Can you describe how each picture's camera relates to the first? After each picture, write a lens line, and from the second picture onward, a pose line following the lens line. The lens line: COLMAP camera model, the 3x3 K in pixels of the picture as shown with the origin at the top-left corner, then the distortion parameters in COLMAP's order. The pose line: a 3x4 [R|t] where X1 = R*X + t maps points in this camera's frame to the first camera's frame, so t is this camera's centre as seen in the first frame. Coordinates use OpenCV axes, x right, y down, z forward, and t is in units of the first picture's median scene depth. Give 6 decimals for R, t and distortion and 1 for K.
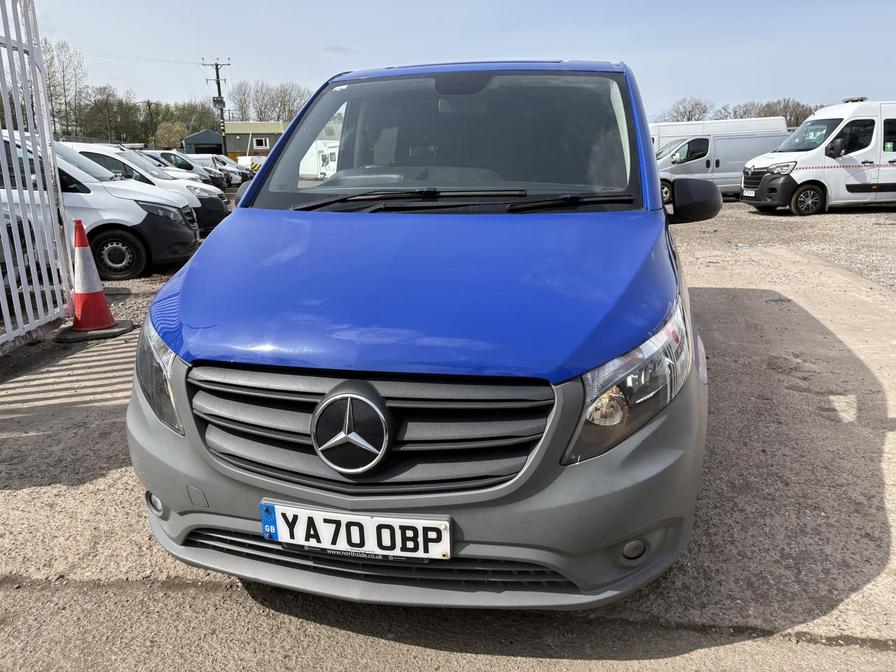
lens RADIAL K [[694.8, 0, 448.0], [0, 694.8, 336.0], [0, 0, 1]] dist [0.010928, -0.001023]
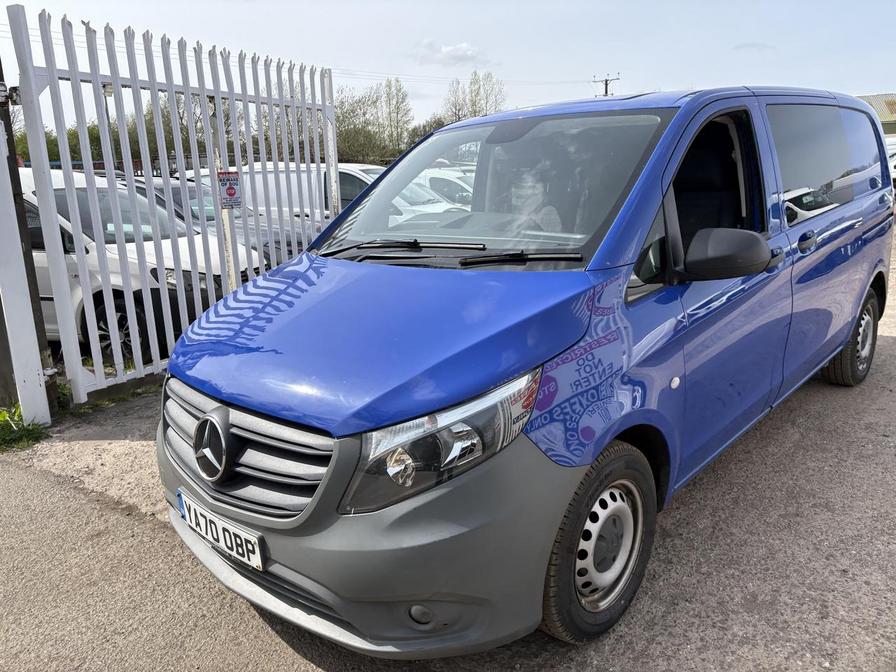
lens RADIAL K [[694.8, 0, 448.0], [0, 694.8, 336.0], [0, 0, 1]] dist [0.010928, -0.001023]
pose [[0.842862, 0.094434, -0.529779, 0.844075], [-0.098892, 0.994897, 0.020010, -0.125095], [0.528966, 0.035525, 0.847899, 0.161989]]
